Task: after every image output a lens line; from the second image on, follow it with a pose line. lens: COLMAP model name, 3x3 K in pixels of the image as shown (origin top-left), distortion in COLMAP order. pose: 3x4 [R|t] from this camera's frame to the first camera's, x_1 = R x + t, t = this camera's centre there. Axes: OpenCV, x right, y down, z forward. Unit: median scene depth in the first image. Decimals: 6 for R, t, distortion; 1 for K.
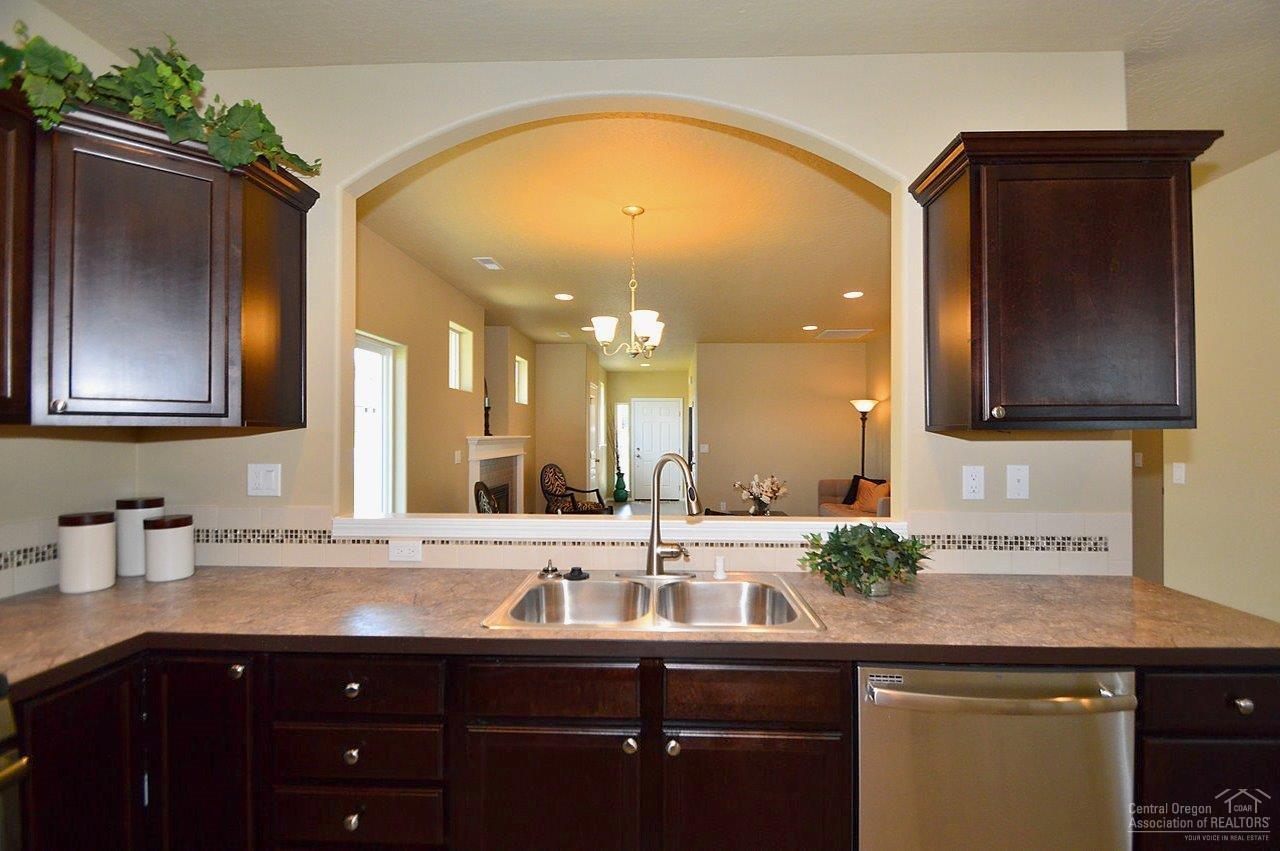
lens RADIAL K [[591.4, 0, 640.0], [0, 591.4, 425.5], [0, 0, 1]] dist [0.017141, -0.000222]
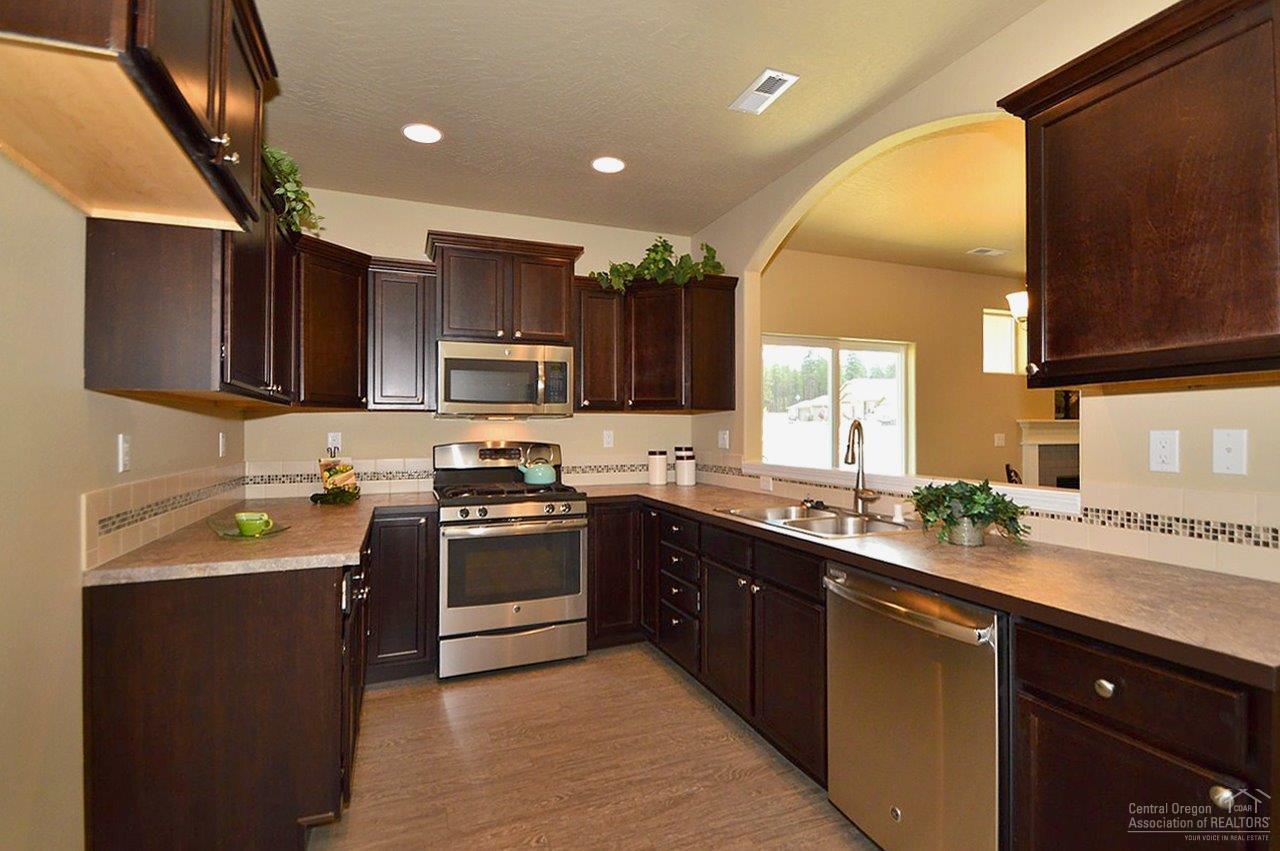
lens RADIAL K [[591.4, 0, 640.0], [0, 591.4, 425.5], [0, 0, 1]] dist [0.017141, -0.000222]
pose [[0.412570, -0.008424, -0.910887, 1.015127], [0.020137, 0.999797, -0.000126, 0.047291], [0.910703, -0.018290, 0.412656, 0.014666]]
